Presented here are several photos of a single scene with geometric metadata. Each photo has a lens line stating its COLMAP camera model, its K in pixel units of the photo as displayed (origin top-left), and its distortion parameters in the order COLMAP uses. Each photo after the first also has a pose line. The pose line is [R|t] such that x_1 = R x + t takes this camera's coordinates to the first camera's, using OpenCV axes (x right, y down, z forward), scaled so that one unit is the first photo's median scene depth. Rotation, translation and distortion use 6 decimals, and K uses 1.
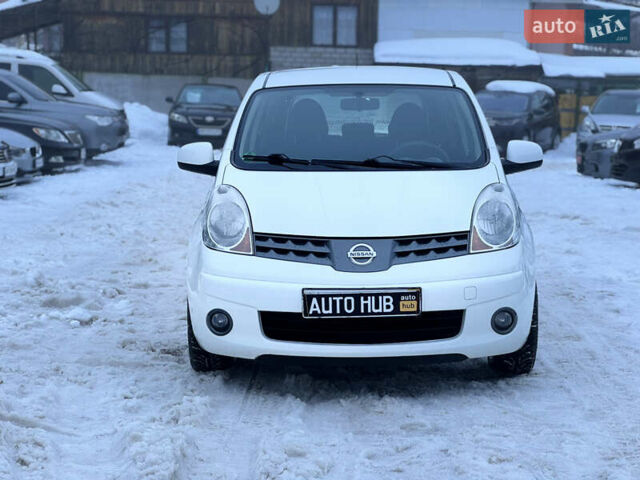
lens RADIAL K [[1408.0, 0, 320.0], [0, 1408.0, 240.0], [0, 0, 1]] dist [-0.205883, 4.831371]
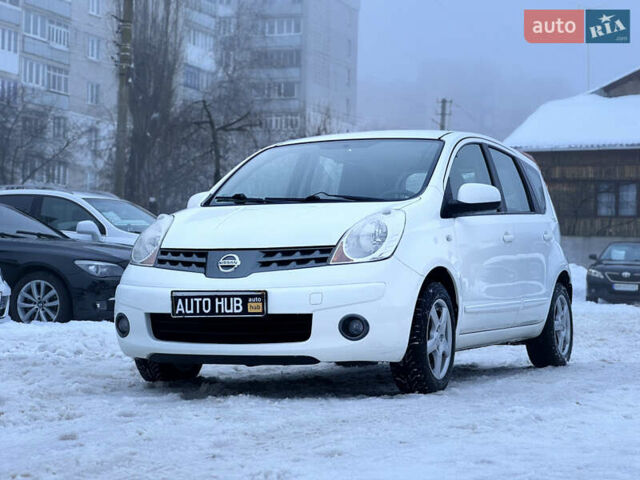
lens RADIAL K [[1408.0, 0, 320.0], [0, 1408.0, 240.0], [0, 0, 1]] dist [-0.205883, 4.831371]
pose [[0.916590, -0.008767, -0.399733, 0.538635], [-0.047355, 0.990342, -0.130306, 0.133230], [0.397015, 0.138366, 0.907322, 0.021445]]
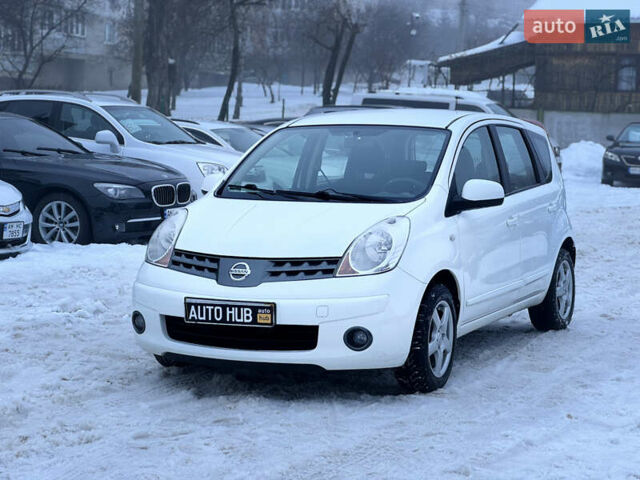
lens RADIAL K [[1408.0, 0, 320.0], [0, 1408.0, 240.0], [0, 0, 1]] dist [-0.205883, 4.831371]
pose [[0.910526, 0.047146, -0.410755, 0.564204], [-0.057969, 0.998221, -0.013926, -0.003390], [0.409368, 0.036491, 0.911639, -0.028285]]
